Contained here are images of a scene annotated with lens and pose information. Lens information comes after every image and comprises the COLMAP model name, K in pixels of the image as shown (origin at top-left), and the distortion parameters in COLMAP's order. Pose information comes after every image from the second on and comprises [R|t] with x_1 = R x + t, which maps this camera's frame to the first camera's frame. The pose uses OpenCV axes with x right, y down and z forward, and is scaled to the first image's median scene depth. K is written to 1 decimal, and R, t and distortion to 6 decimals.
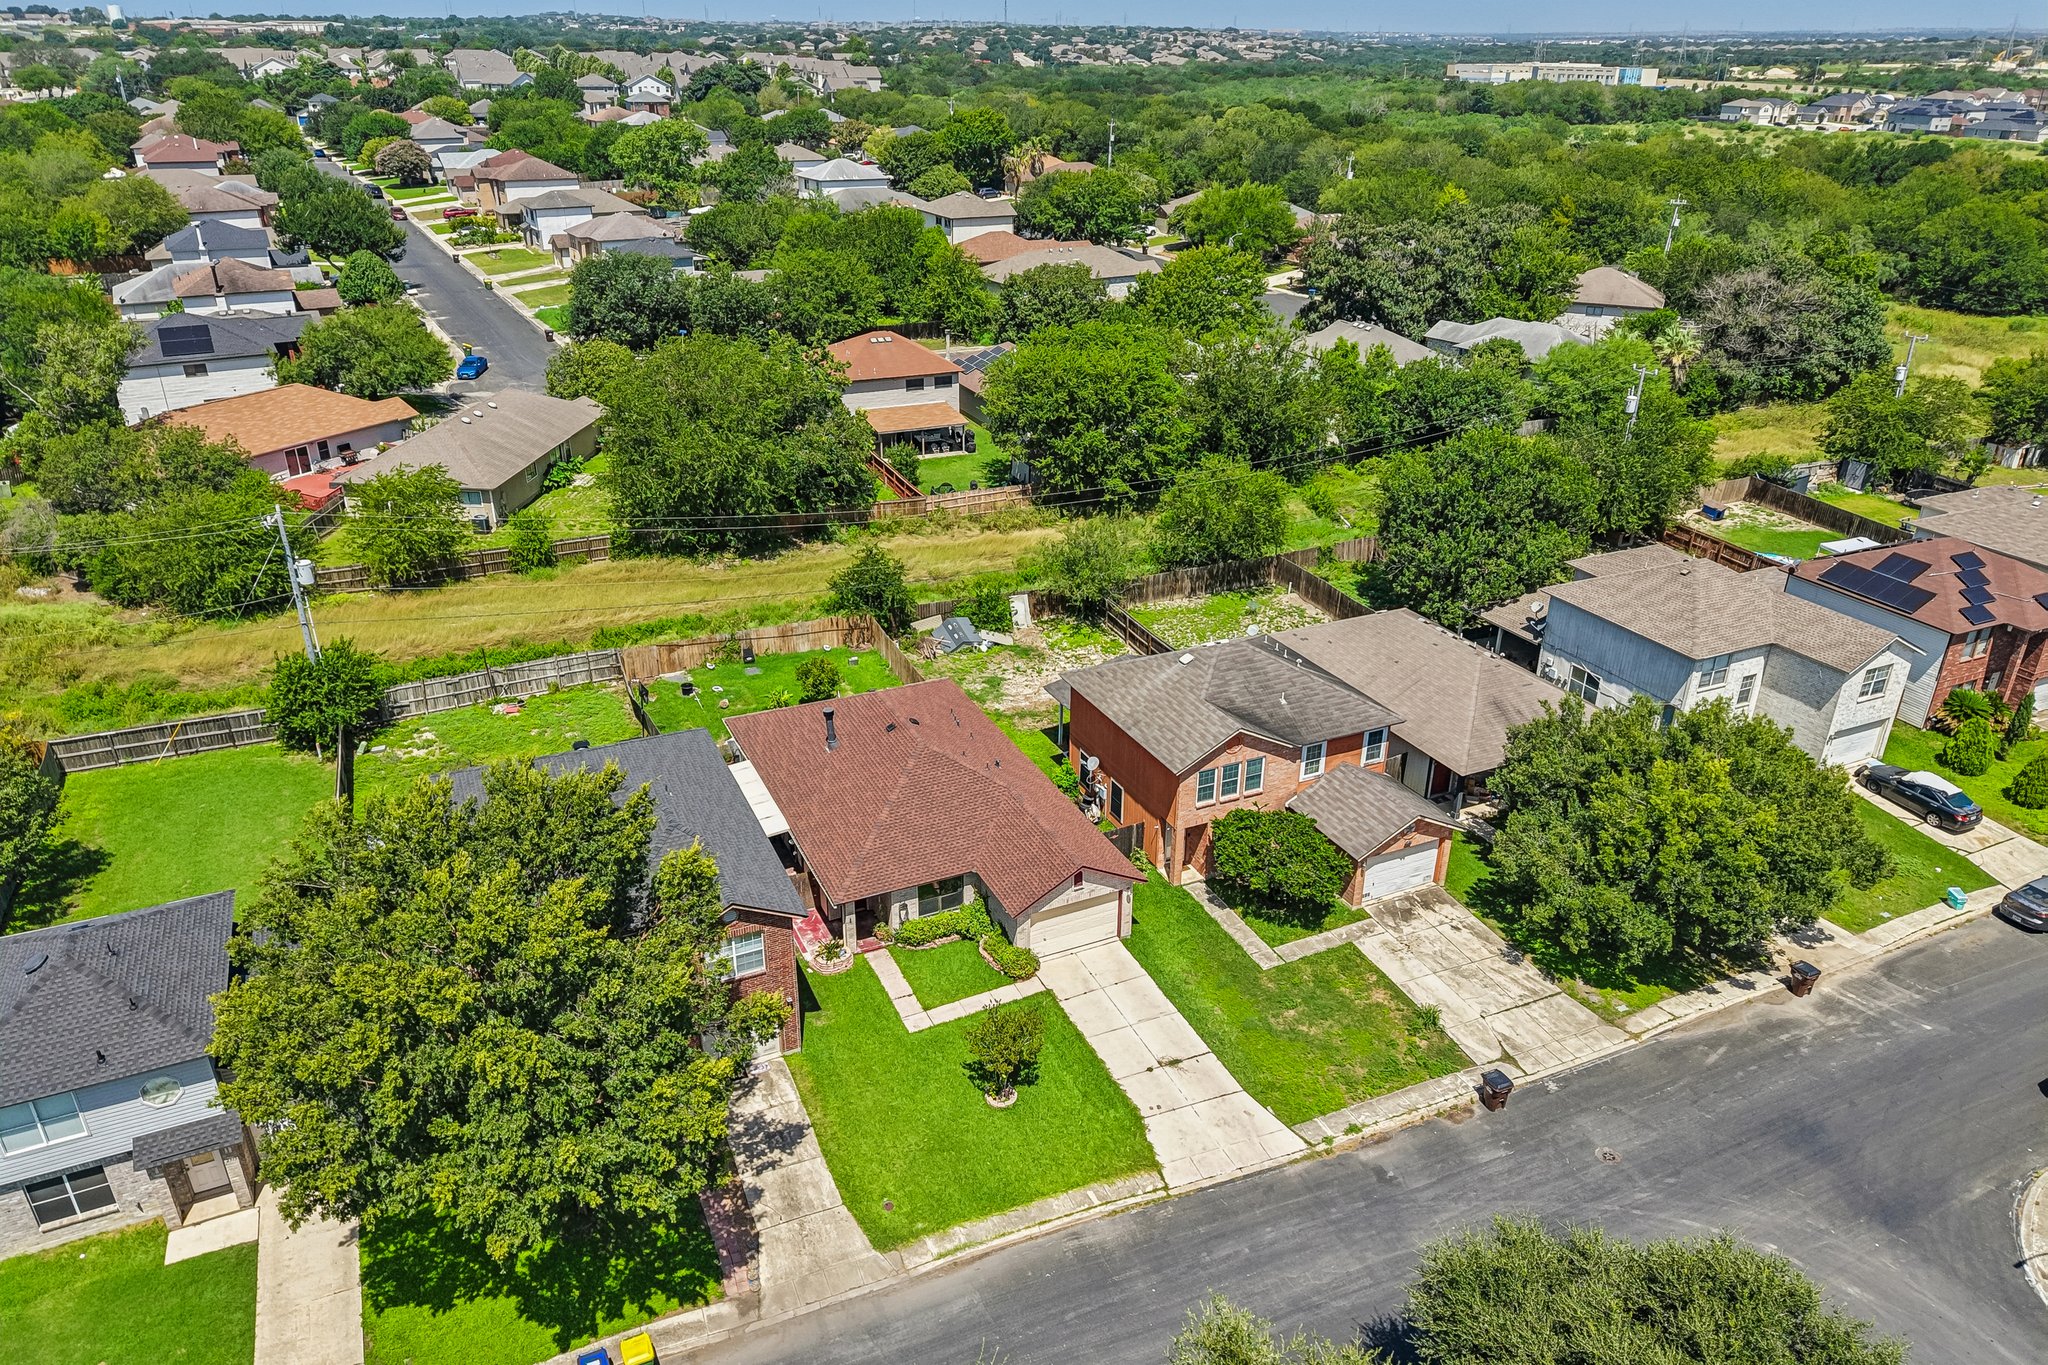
lens RADIAL K [[1375.8, 0, 1025.6], [0, 1375.8, 673.4], [0, 0, 1]] dist [0.020865, -0.013464]
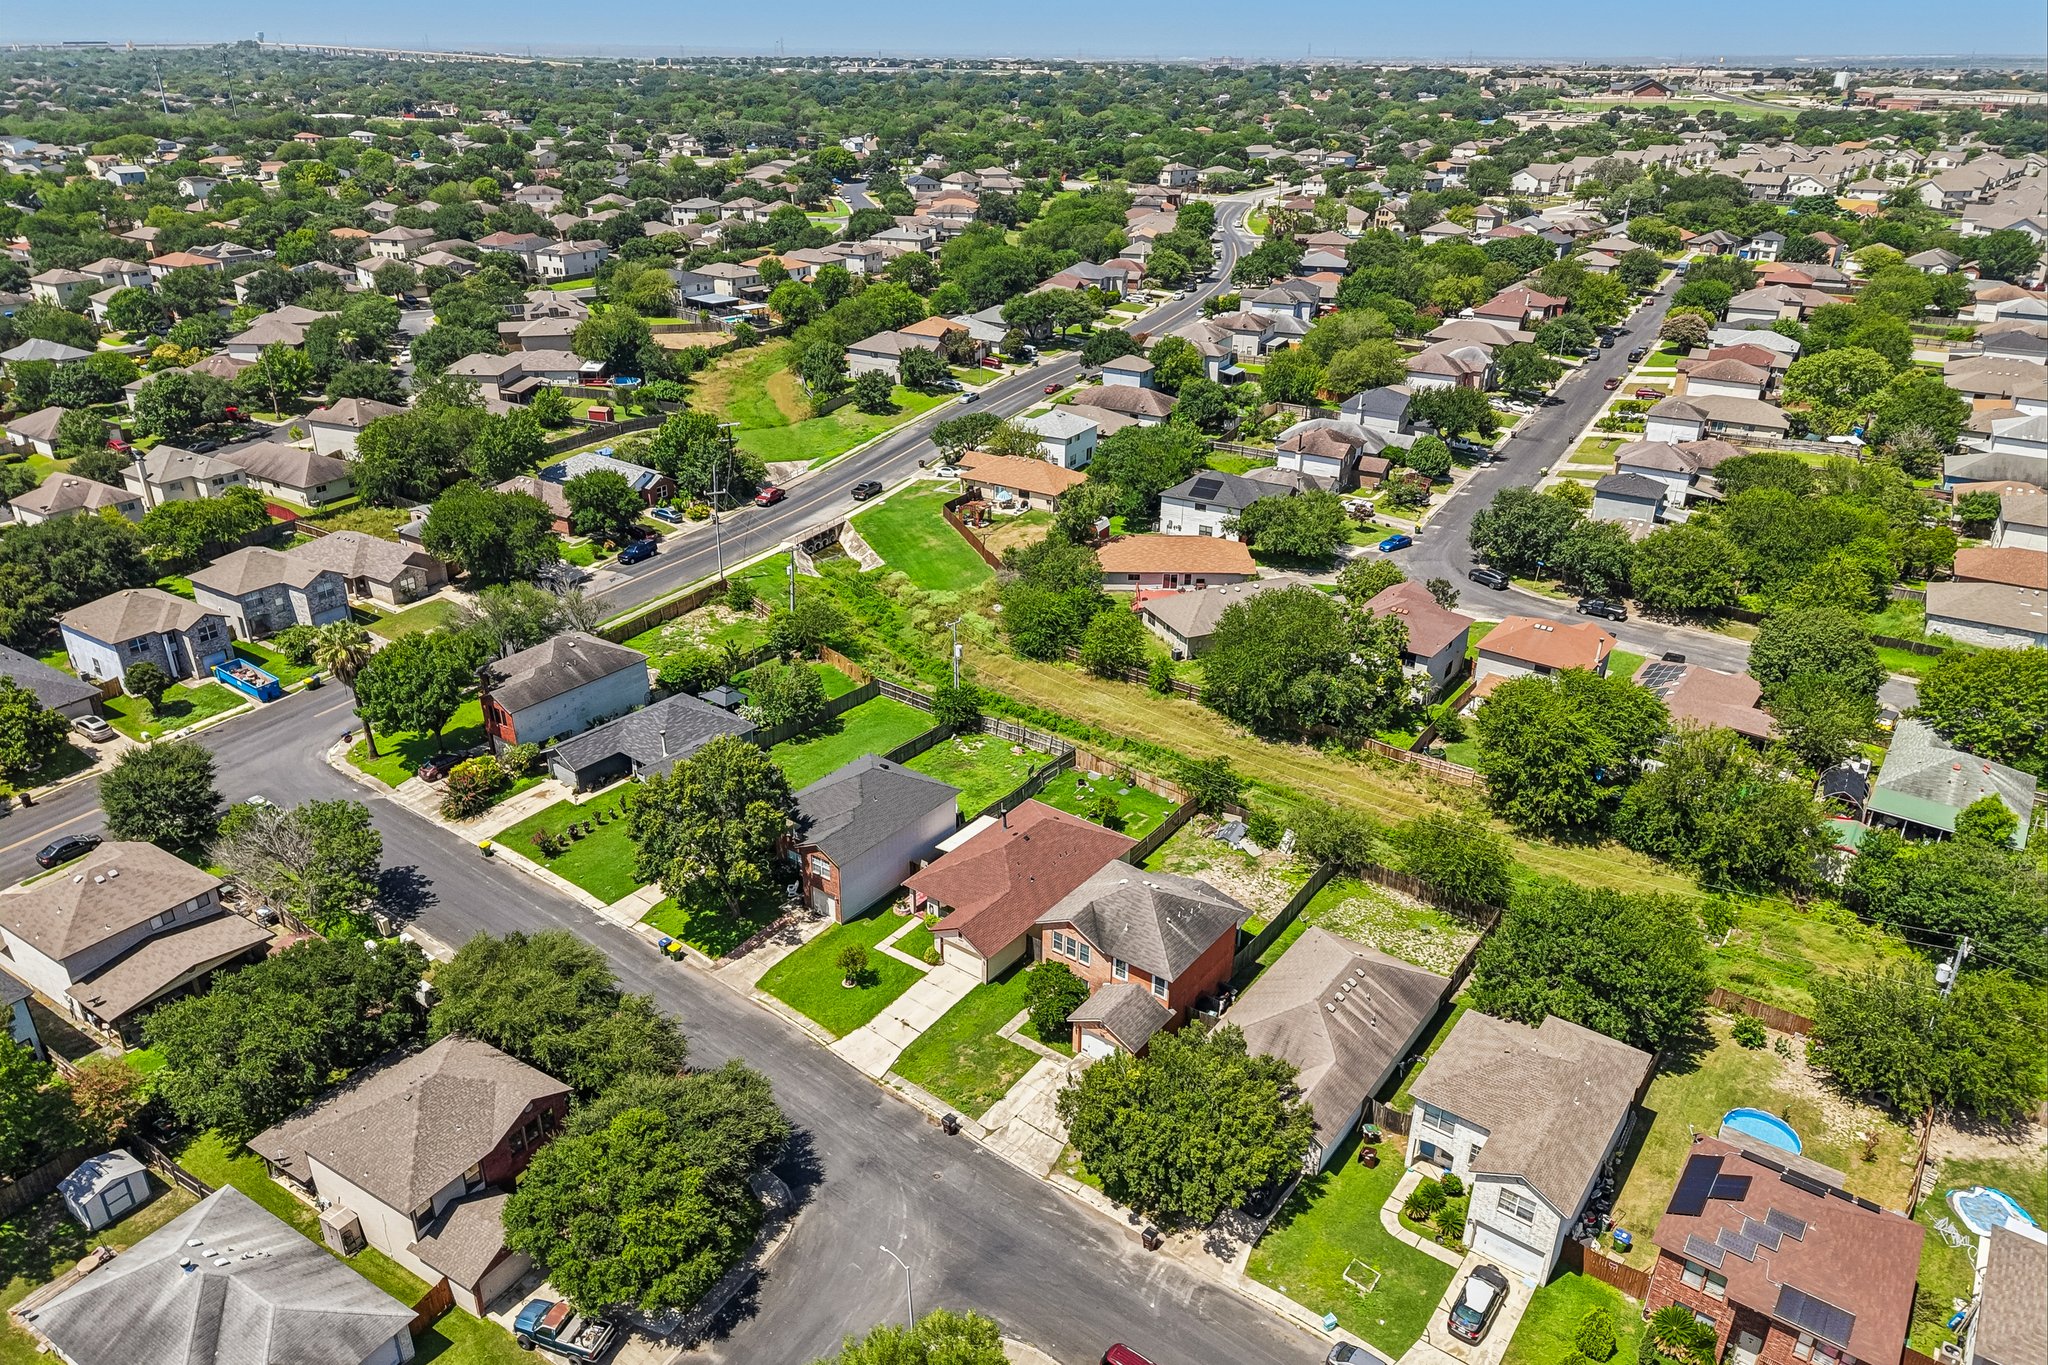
lens RADIAL K [[1371.5, 0, 1024.9], [0, 1371.5, 665.4], [0, 0, 1]] dist [0.060293, -0.071862]
pose [[0.471080, 0.358563, -0.805926, 1.122663], [-0.376514, 0.907977, 0.183887, -0.437559], [0.797698, 0.216816, 0.562734, -0.081594]]
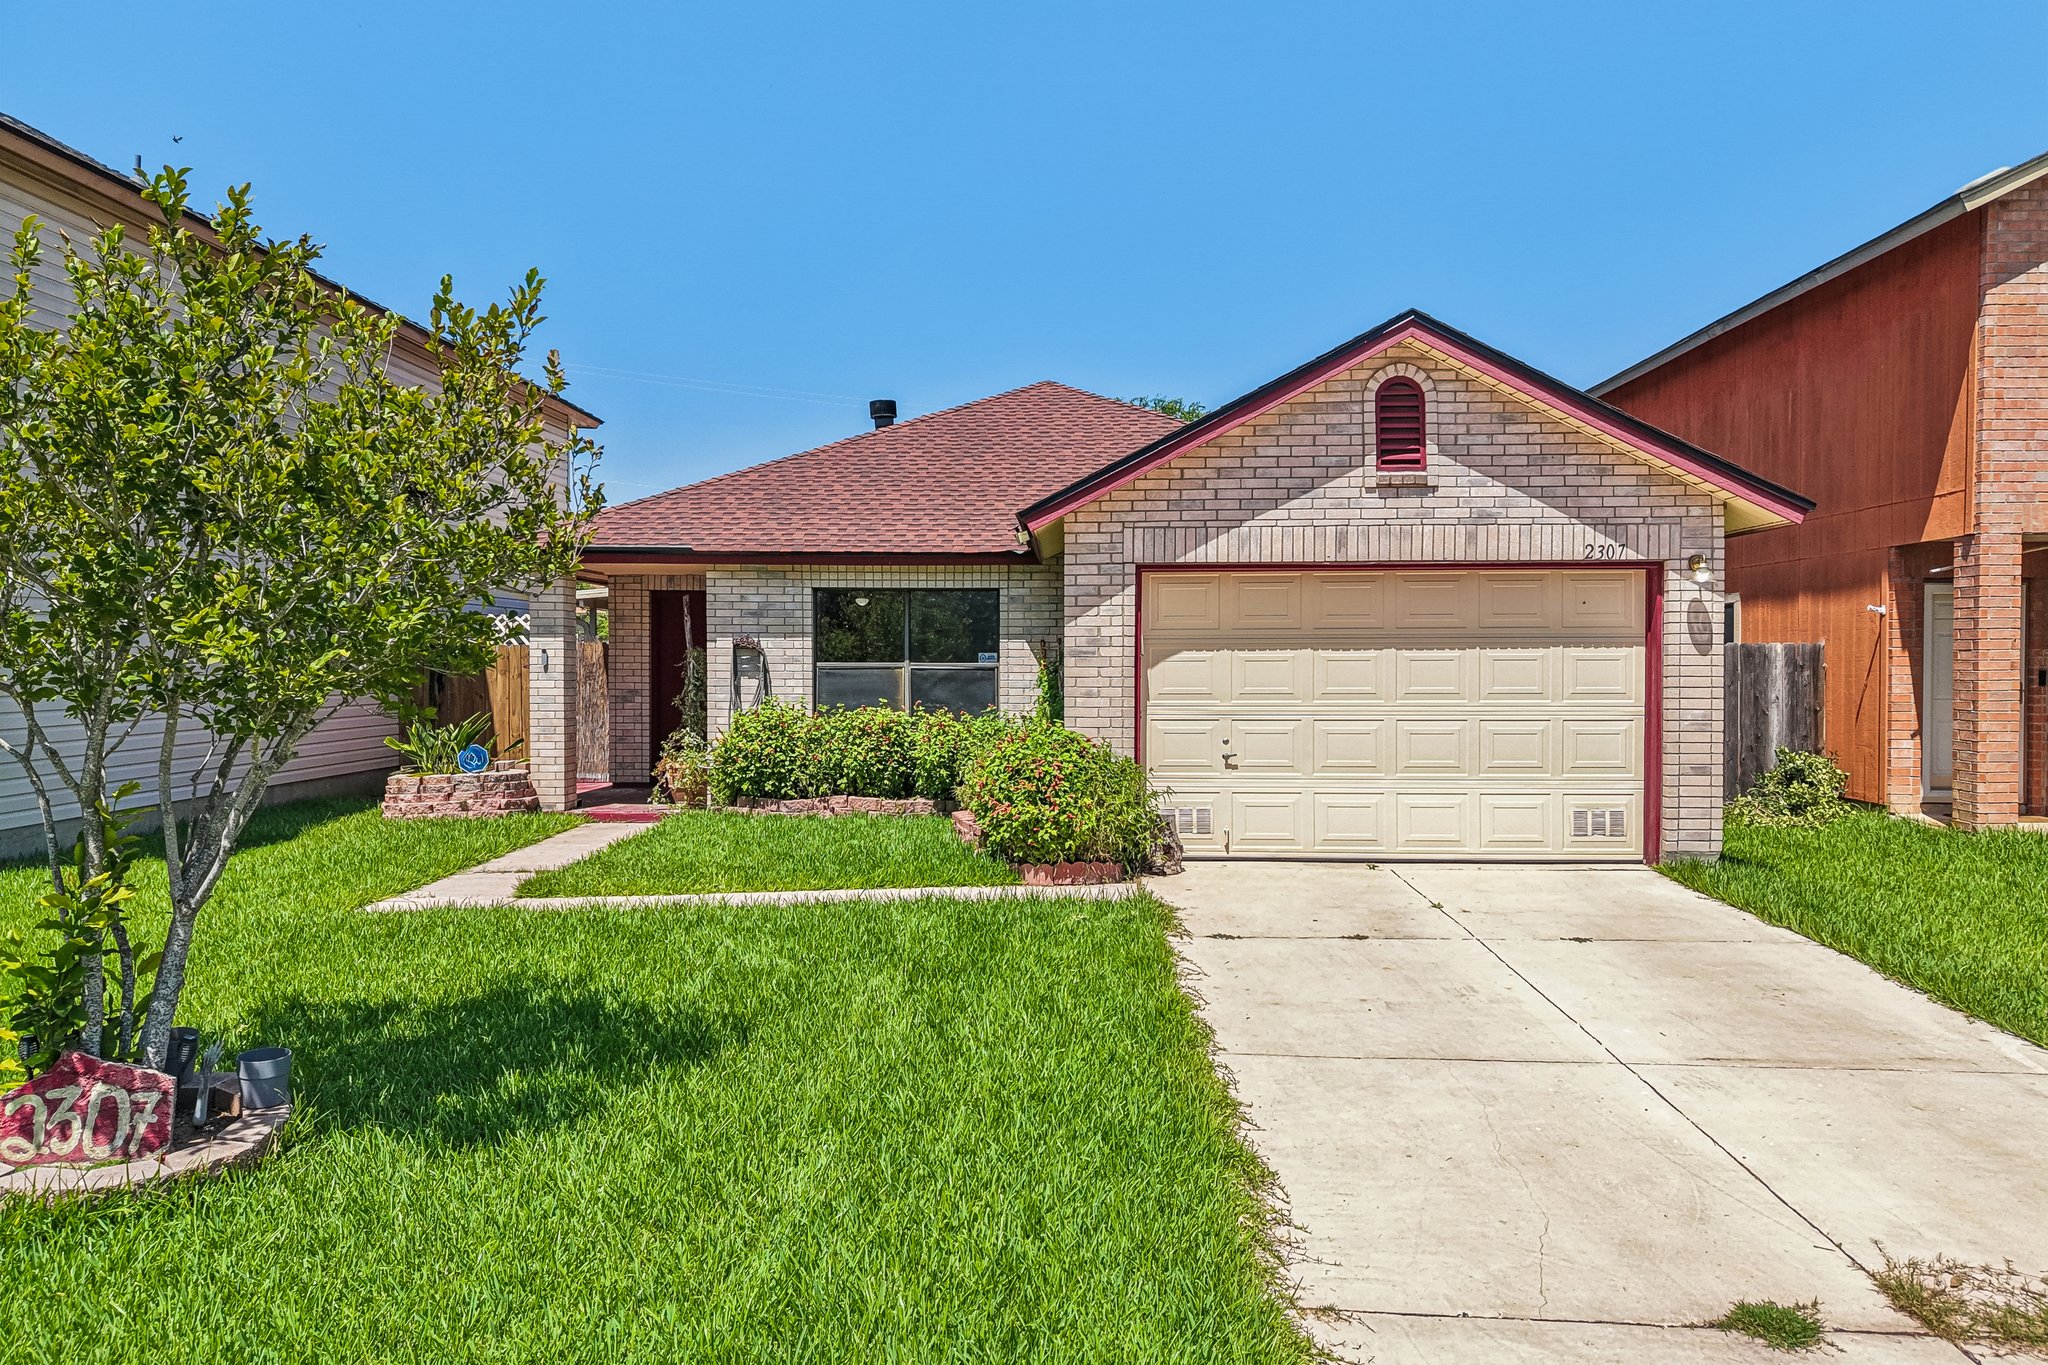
lens RADIAL K [[1363.1, 0, 1024.1], [0, 1363.1, 694.3], [0, 0, 1]] dist [0.026442, -0.022824]
pose [[0.890103, 0.003093, -0.455749, 0.059210], [-0.185119, 0.916227, -0.355329, 0.196516], [0.416470, 0.400647, 0.816109, 0.613414]]
